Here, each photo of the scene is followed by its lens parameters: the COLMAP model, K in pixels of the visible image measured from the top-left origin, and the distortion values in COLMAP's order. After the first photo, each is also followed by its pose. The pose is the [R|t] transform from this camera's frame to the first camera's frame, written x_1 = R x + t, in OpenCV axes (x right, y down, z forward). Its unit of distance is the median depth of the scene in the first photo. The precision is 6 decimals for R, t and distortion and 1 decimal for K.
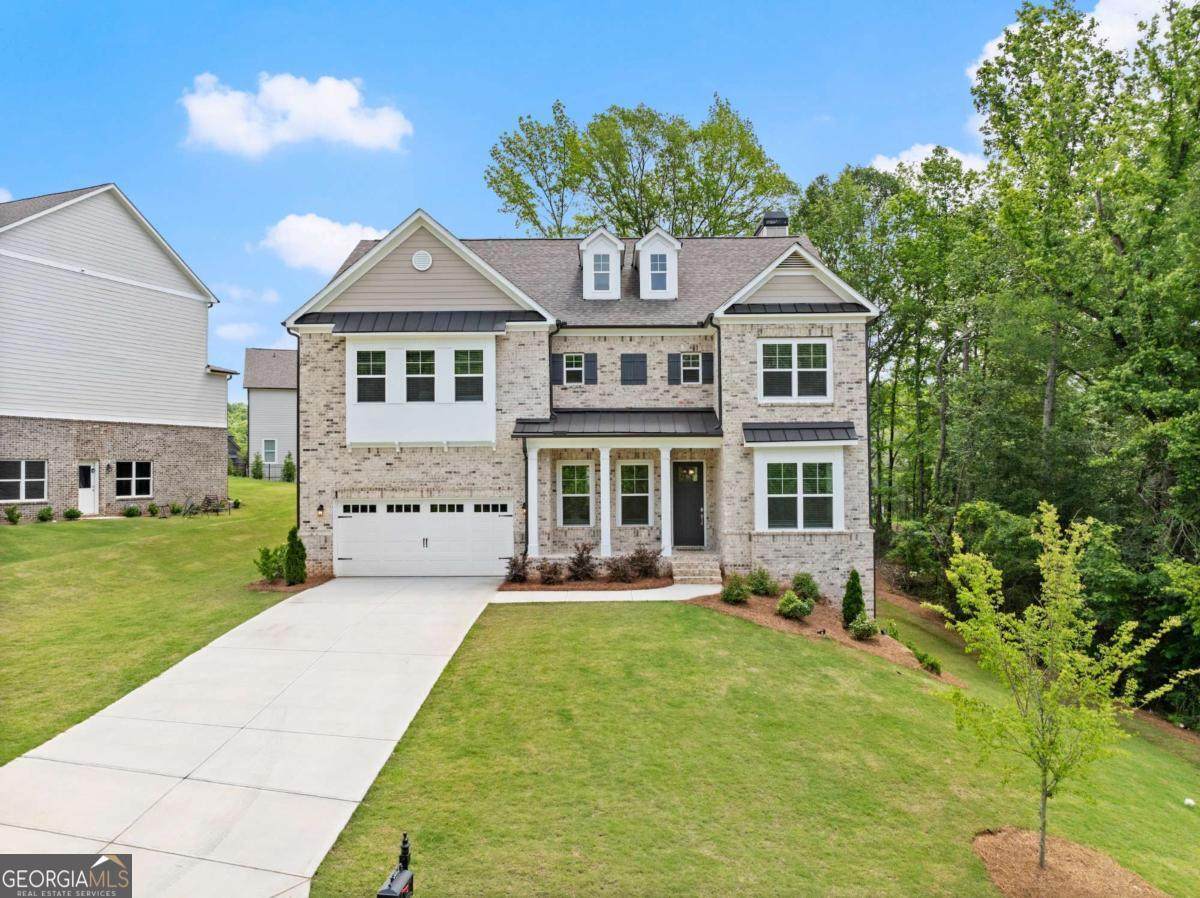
lens RADIAL K [[870.3, 0, 600.0], [0, 870.3, 449.0], [0, 0, 1]] dist [-0.027508, -0.001070]
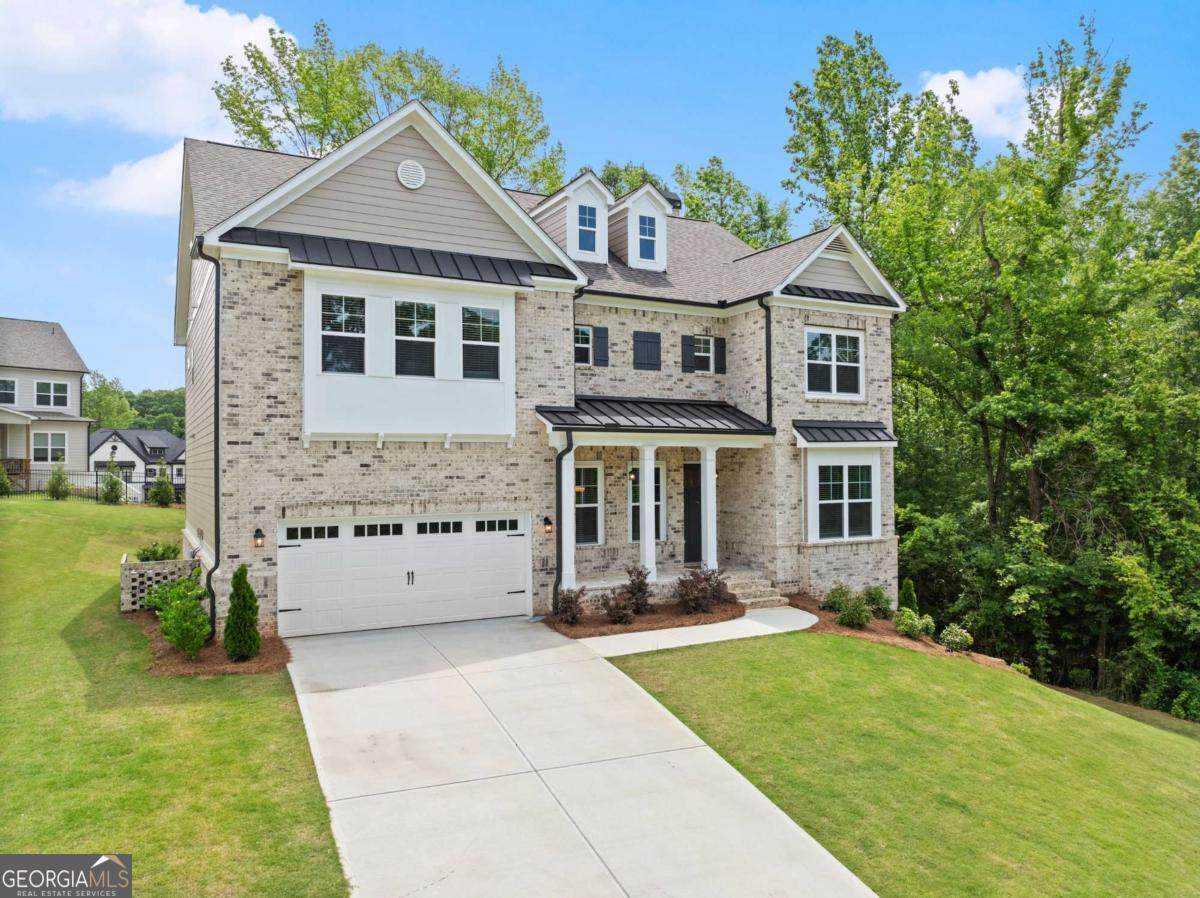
lens RADIAL K [[870.3, 0, 600.0], [0, 870.3, 449.0], [0, 0, 1]] dist [-0.027508, -0.001070]
pose [[0.865319, 0.012226, 0.501072, -0.424921], [-0.010231, 0.999925, -0.006730, 0.007184], [-0.501116, 0.000697, 0.865380, 0.322395]]
